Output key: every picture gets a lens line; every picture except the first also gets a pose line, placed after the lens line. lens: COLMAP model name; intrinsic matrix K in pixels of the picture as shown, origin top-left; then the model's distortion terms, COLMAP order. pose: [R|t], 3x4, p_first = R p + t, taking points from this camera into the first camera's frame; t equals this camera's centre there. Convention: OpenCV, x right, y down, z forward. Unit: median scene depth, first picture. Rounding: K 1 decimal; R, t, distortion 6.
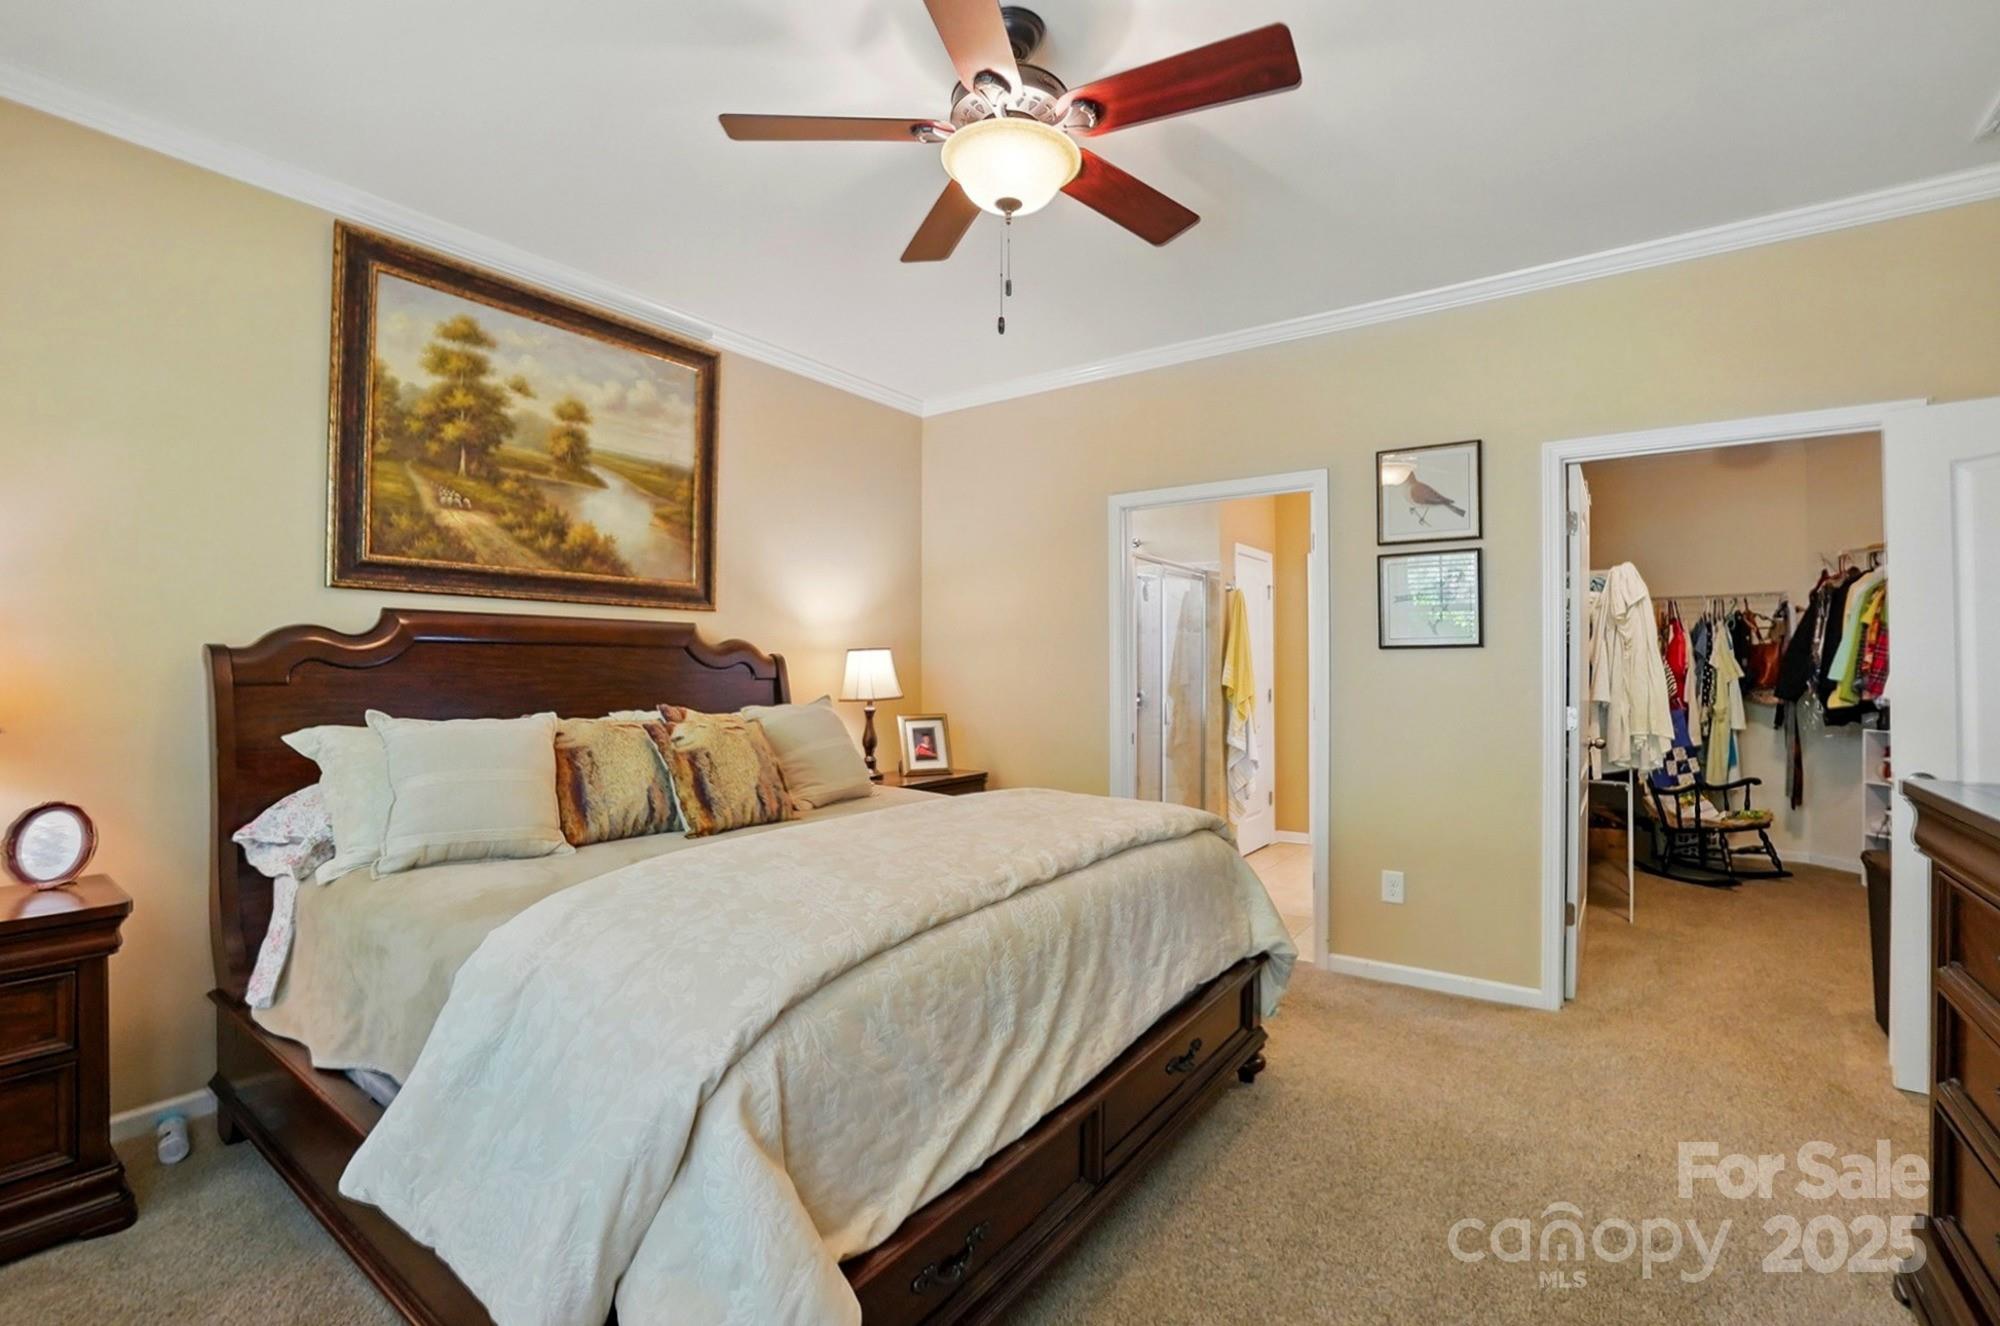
lens RADIAL K [[875.7, 0, 1005.5], [0, 875.7, 664.1], [0, 0, 1]] dist [-0.027927, 0.000296]
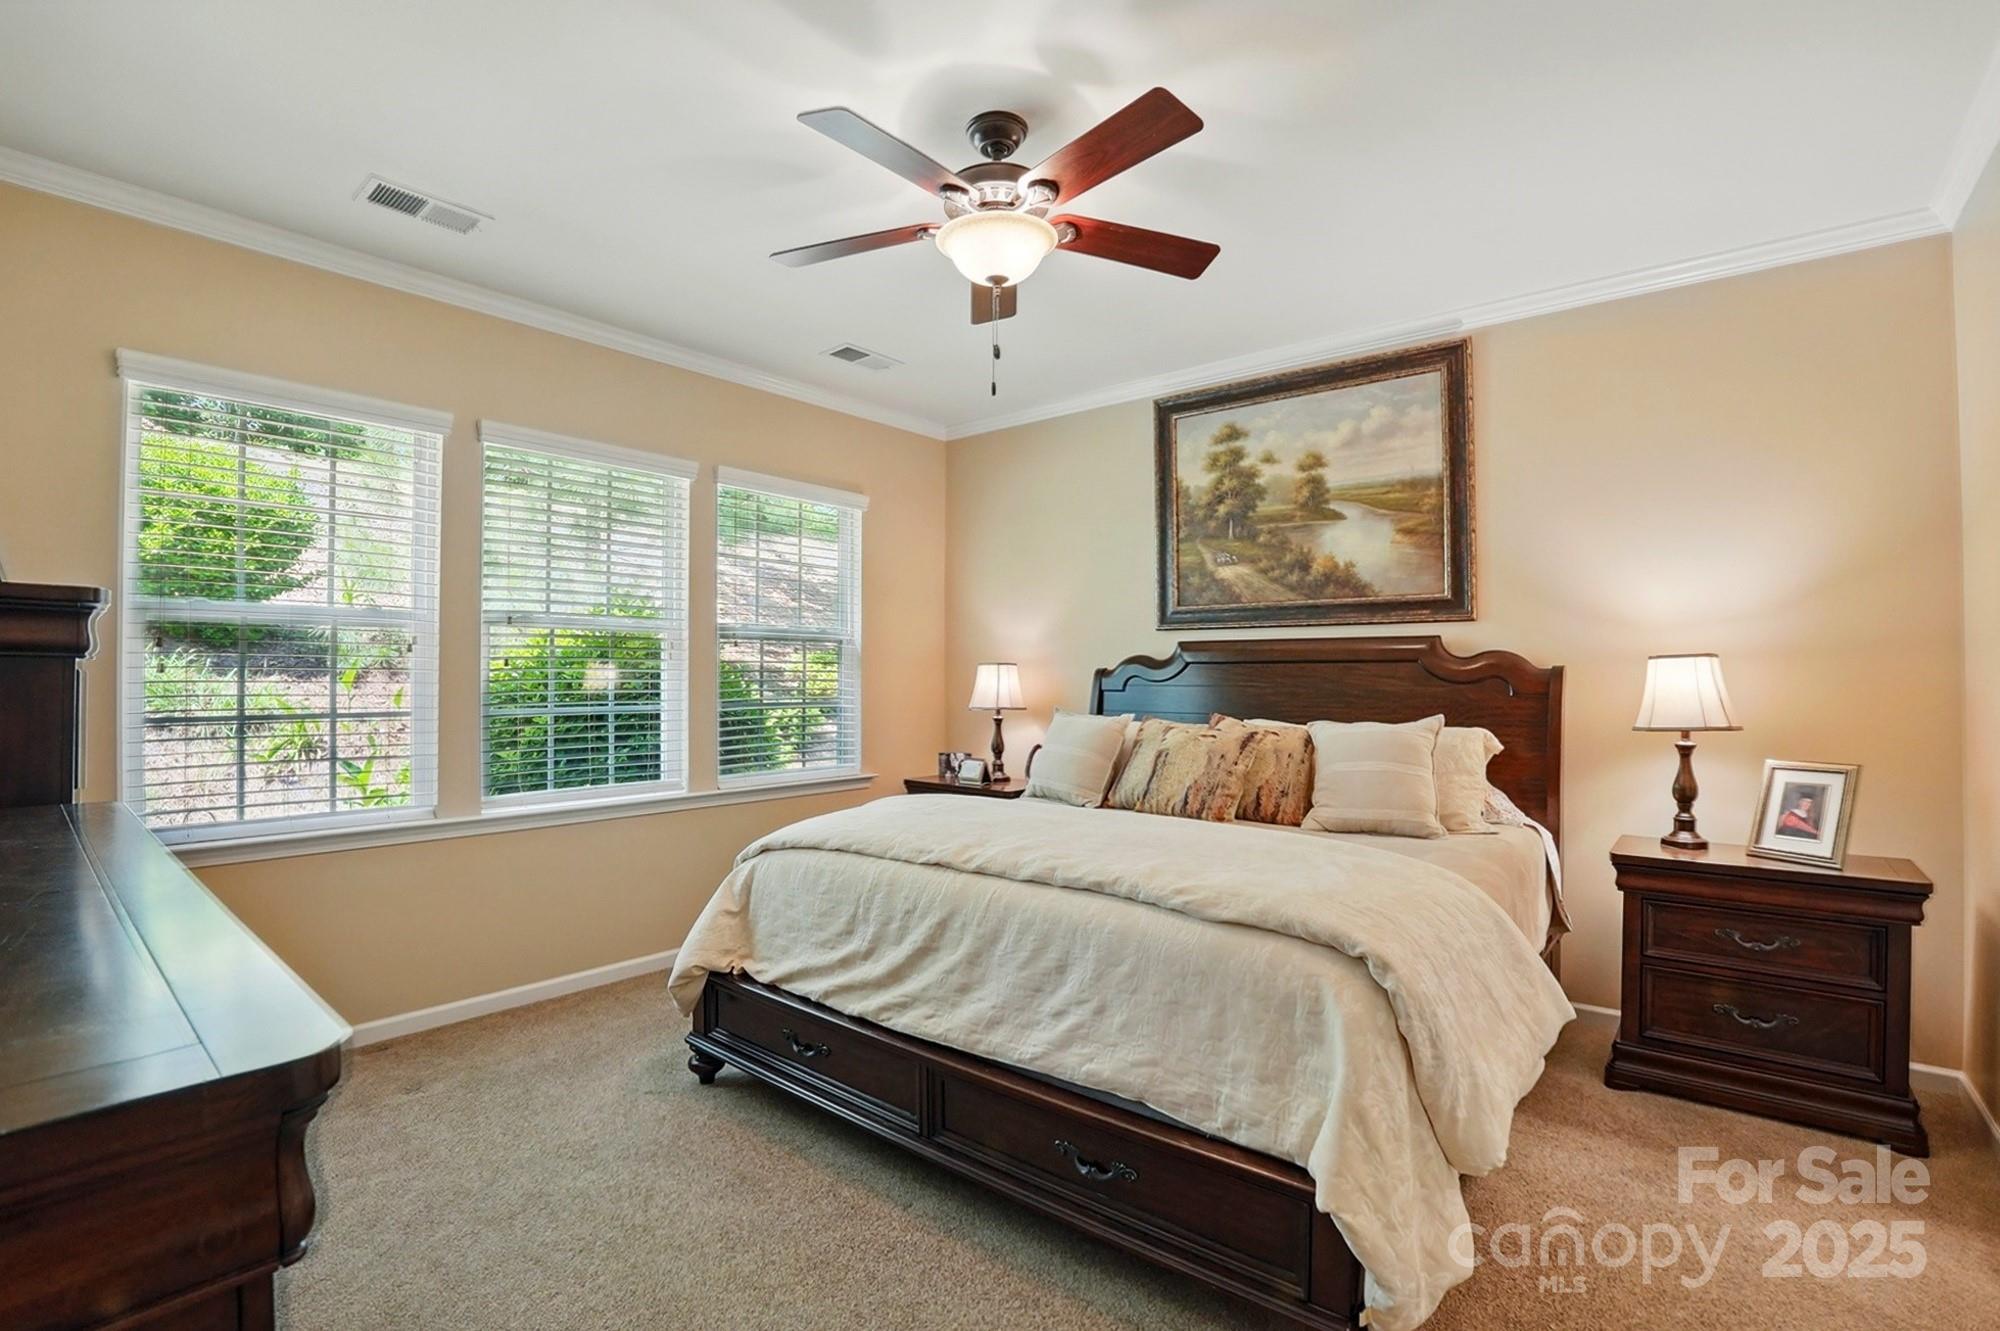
lens RADIAL K [[910.2, 0, 998.0], [0, 910.2, 647.4], [0, 0, 1]] dist [-0.067702, 0.014388]
pose [[-0.067578, -0.035108, -0.997096, 0.728514], [0.001203, 0.999377, -0.035270, -0.000075], [0.997713, -0.003582, -0.067494, 0.663971]]
